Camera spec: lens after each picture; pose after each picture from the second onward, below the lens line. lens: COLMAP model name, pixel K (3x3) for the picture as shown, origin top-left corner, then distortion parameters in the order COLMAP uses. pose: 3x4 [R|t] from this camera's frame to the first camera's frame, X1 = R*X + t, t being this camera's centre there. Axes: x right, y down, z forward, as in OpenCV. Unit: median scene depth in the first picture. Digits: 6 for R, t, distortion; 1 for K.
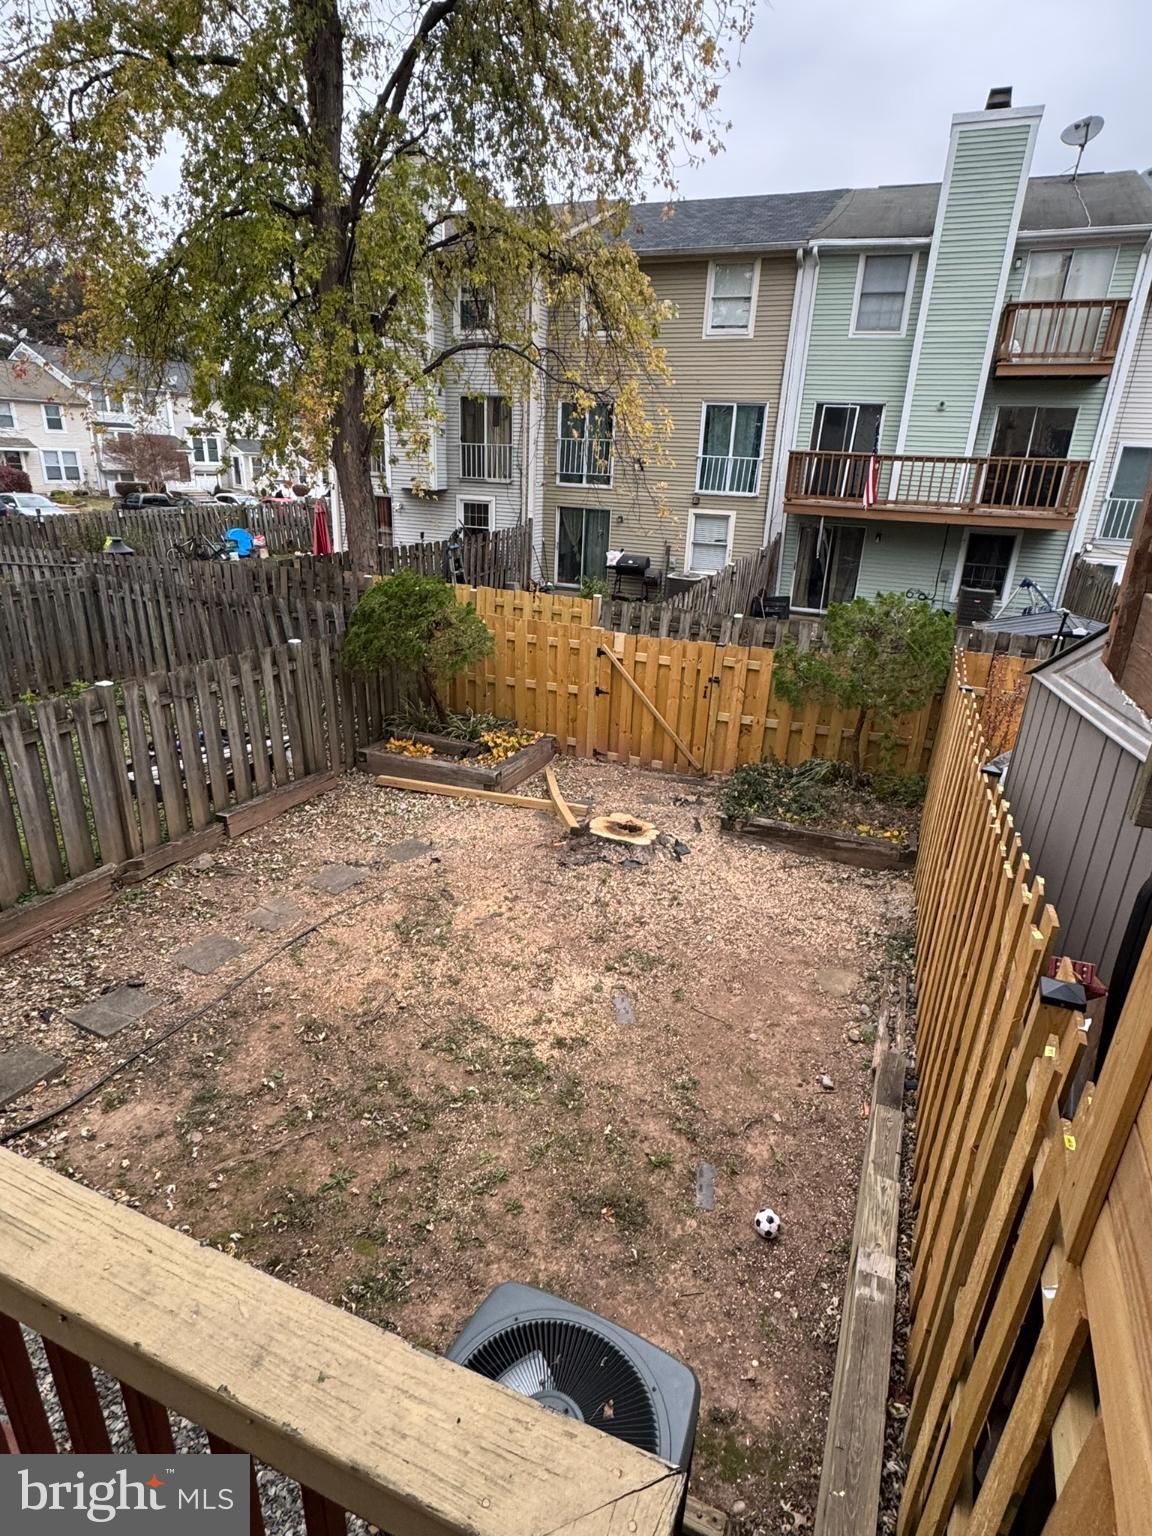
lens RADIAL K [[802.7, 0, 577.9], [0, 802.7, 767.3], [0, 0, 1]] dist [-0.007561, -0.001634]
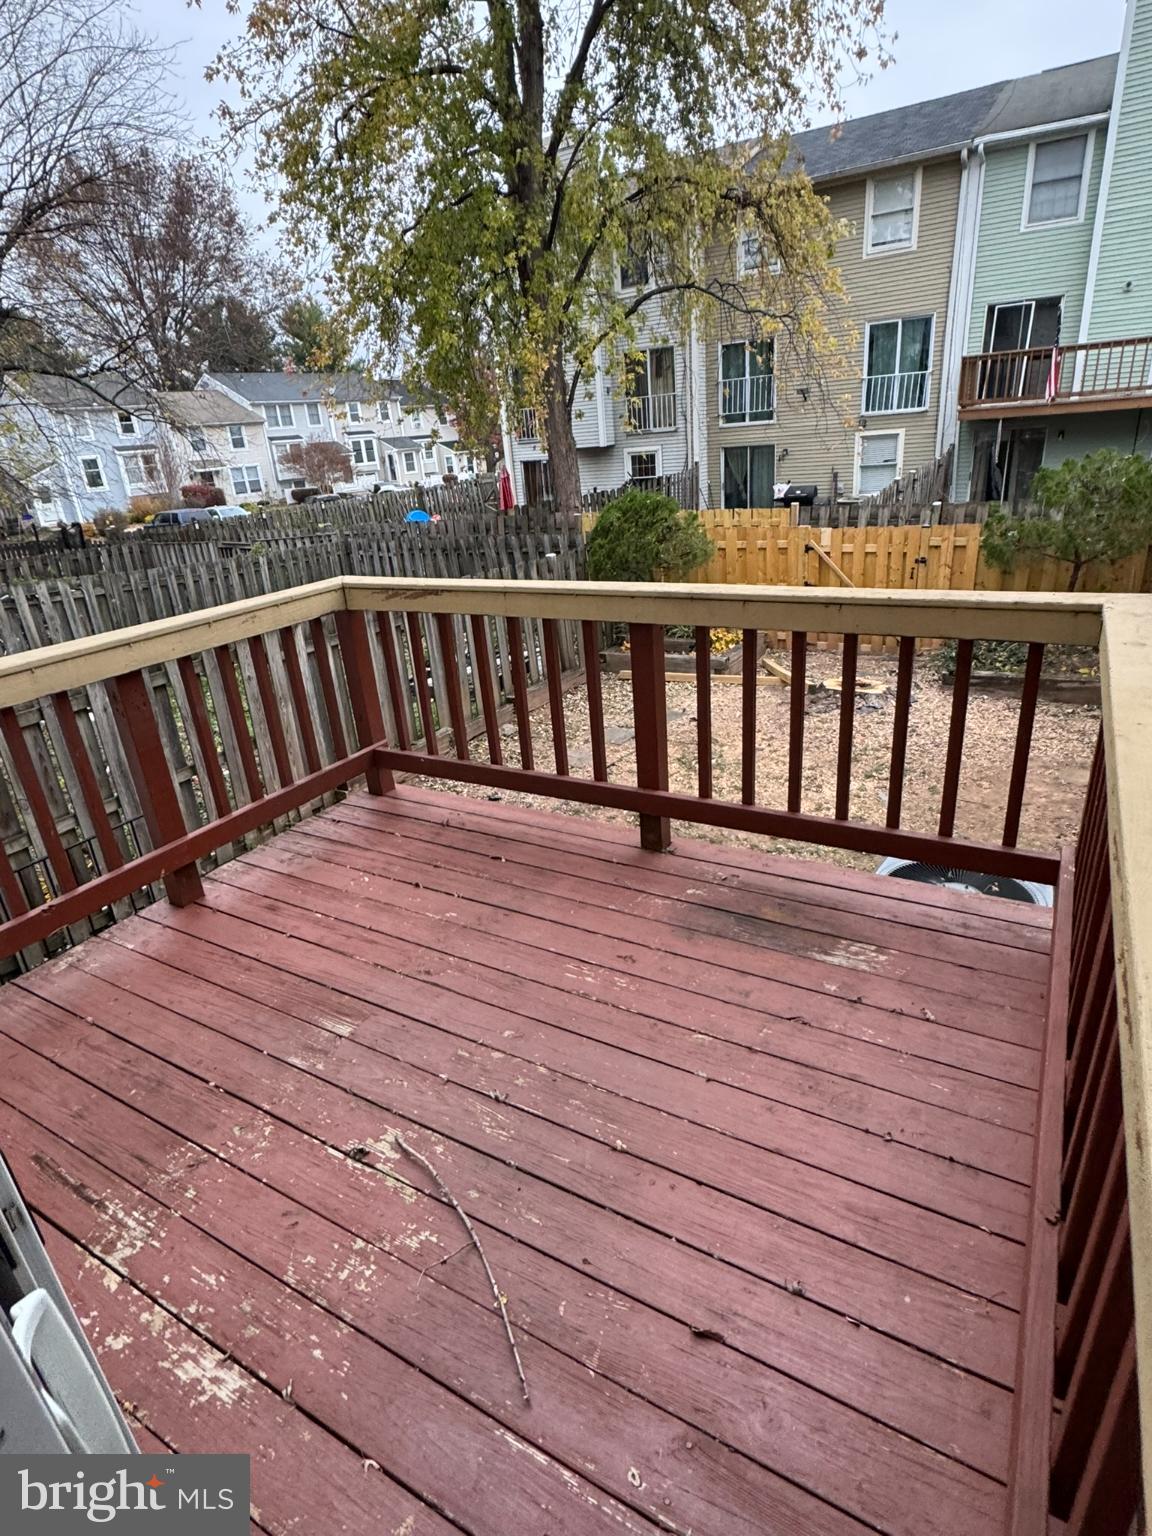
lens RADIAL K [[802.7, 0, 573.6], [0, 802.7, 773.5], [0, 0, 1]] dist [-0.007561, -0.001634]
pose [[0.982887, -0.053526, -0.176263, -0.066824], [0.059513, 0.997810, 0.028854, 0.068876], [0.174333, -0.038850, 0.983920, -0.090539]]
